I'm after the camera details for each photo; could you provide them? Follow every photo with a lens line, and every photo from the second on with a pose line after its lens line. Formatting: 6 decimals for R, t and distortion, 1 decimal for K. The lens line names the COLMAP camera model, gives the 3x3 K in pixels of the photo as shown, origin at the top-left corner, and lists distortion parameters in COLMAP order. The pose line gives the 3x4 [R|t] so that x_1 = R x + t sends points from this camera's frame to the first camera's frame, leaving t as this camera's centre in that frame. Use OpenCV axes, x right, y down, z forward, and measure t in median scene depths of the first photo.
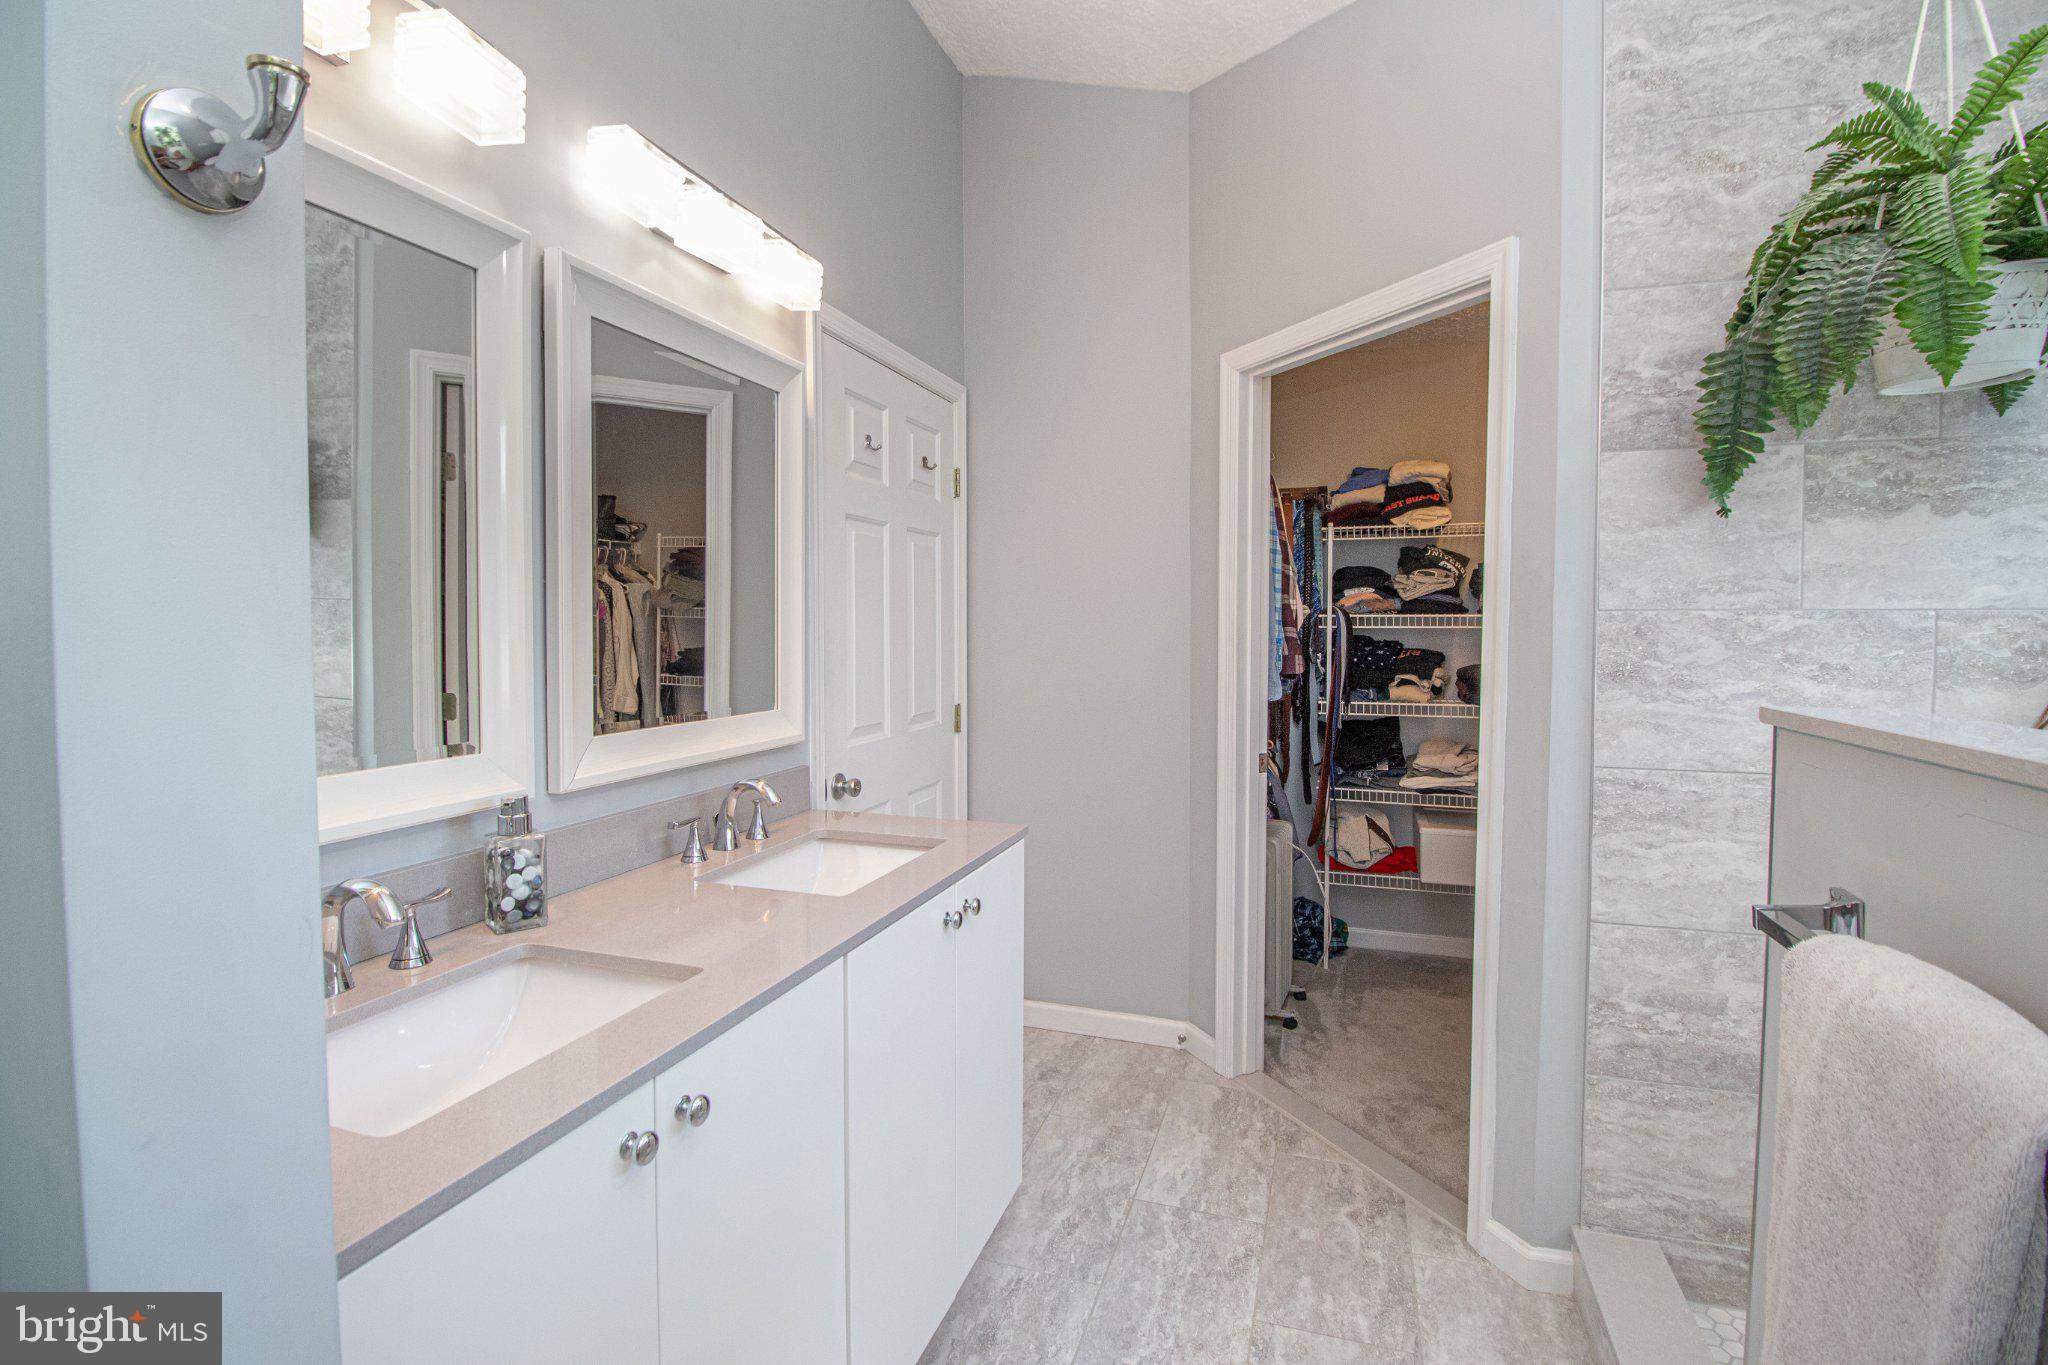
lens RADIAL K [[947.6, 0, 1030.2], [0, 947.6, 672.1], [0, 0, 1]] dist [-0.001388, -0.010245]
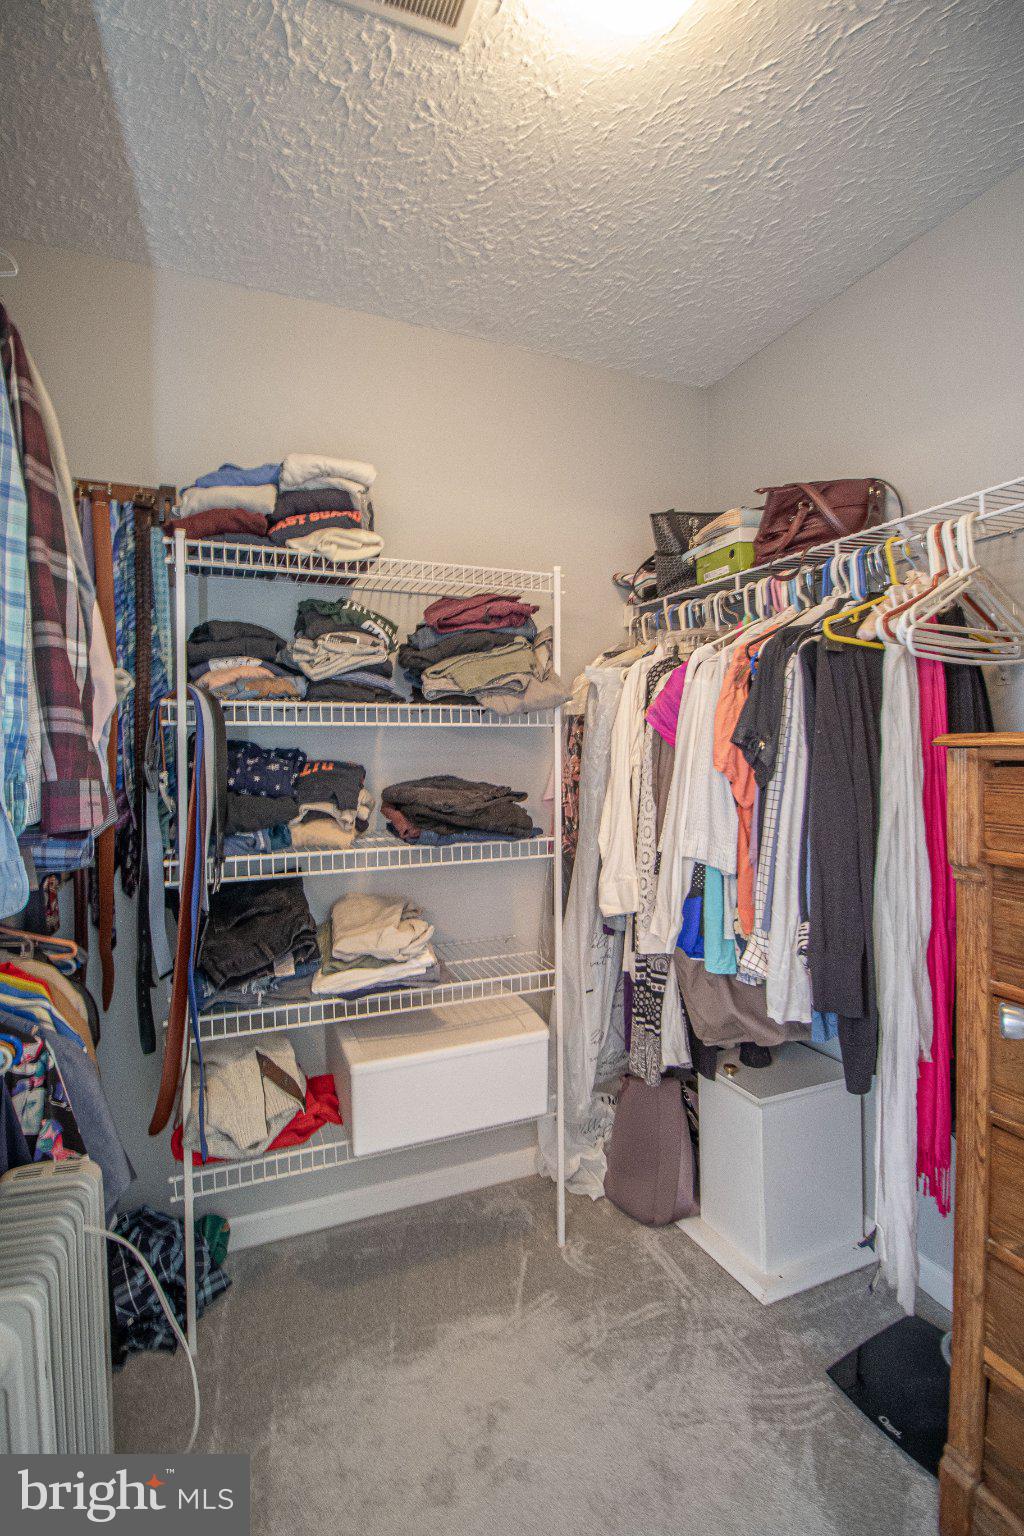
lens RADIAL K [[710.7, 0, 498.9], [0, 710.7, 741.9], [0, 0, 1]] dist [-0.001388, -0.010245]
pose [[0.758408, -0.002745, 0.651775, 0.194781], [0.038935, 0.998396, -0.041100, -0.013569], [-0.650617, 0.056548, 0.757298, 0.594478]]
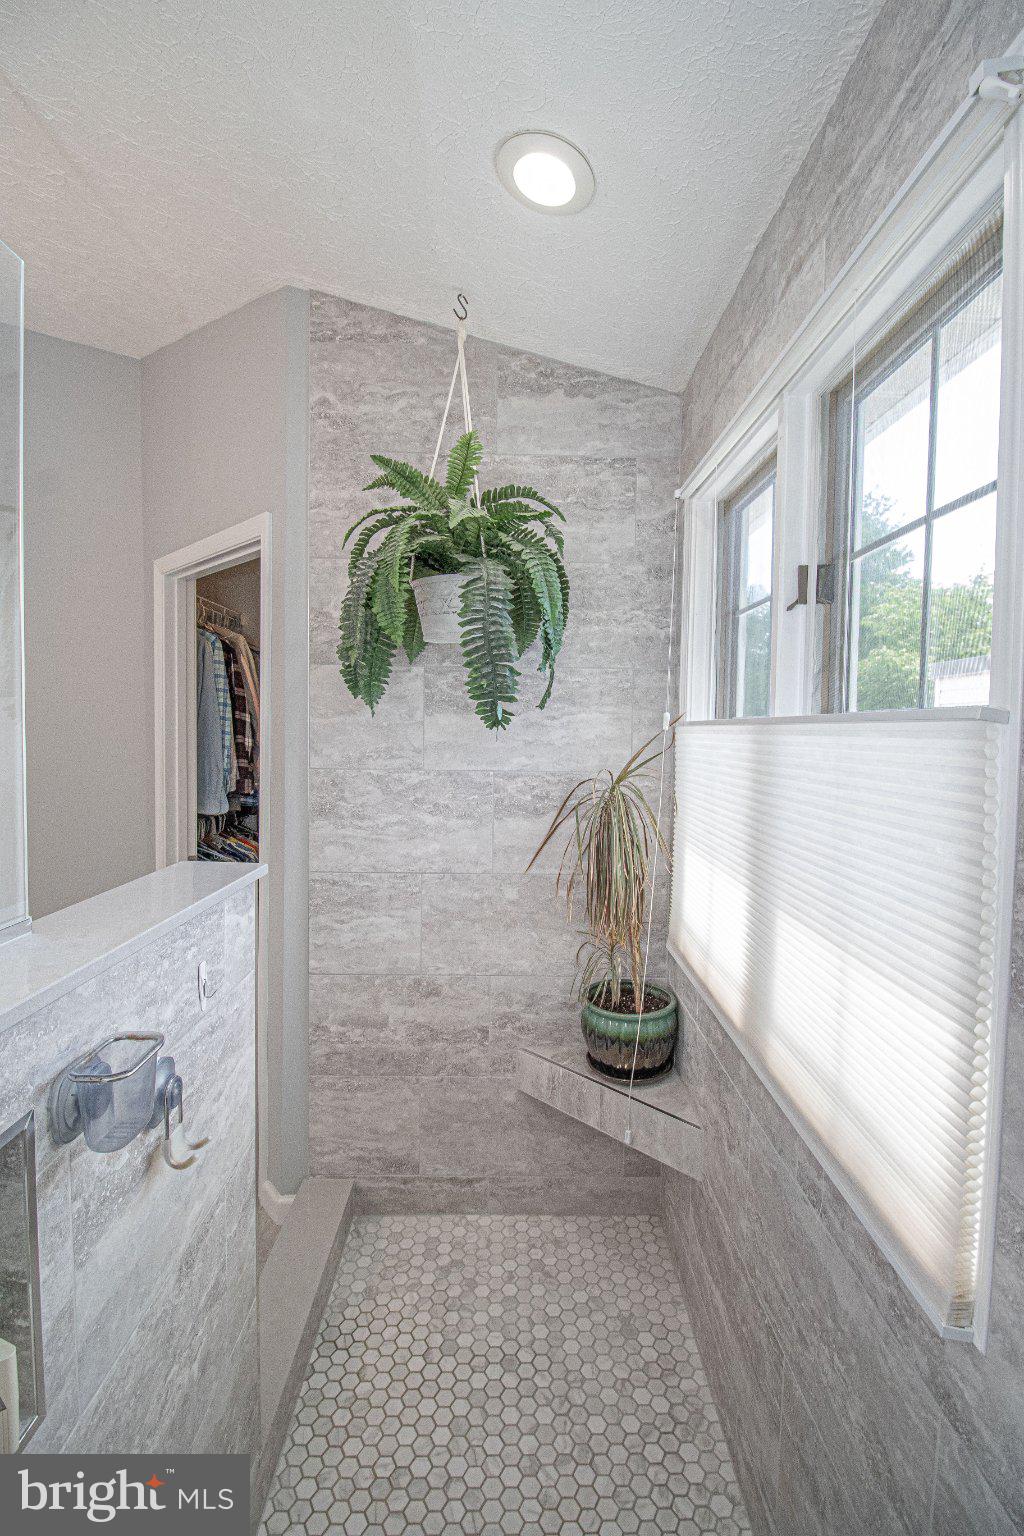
lens RADIAL K [[710.7, 0, 507.7], [0, 710.7, 764.3], [0, 0, 1]] dist [-0.001388, -0.010245]
pose [[0.949992, -0.001468, 0.312270, 0.281055], [0.000457, 0.999994, 0.003308, -0.038771], [-0.312273, -0.003000, 0.949988, -0.091190]]
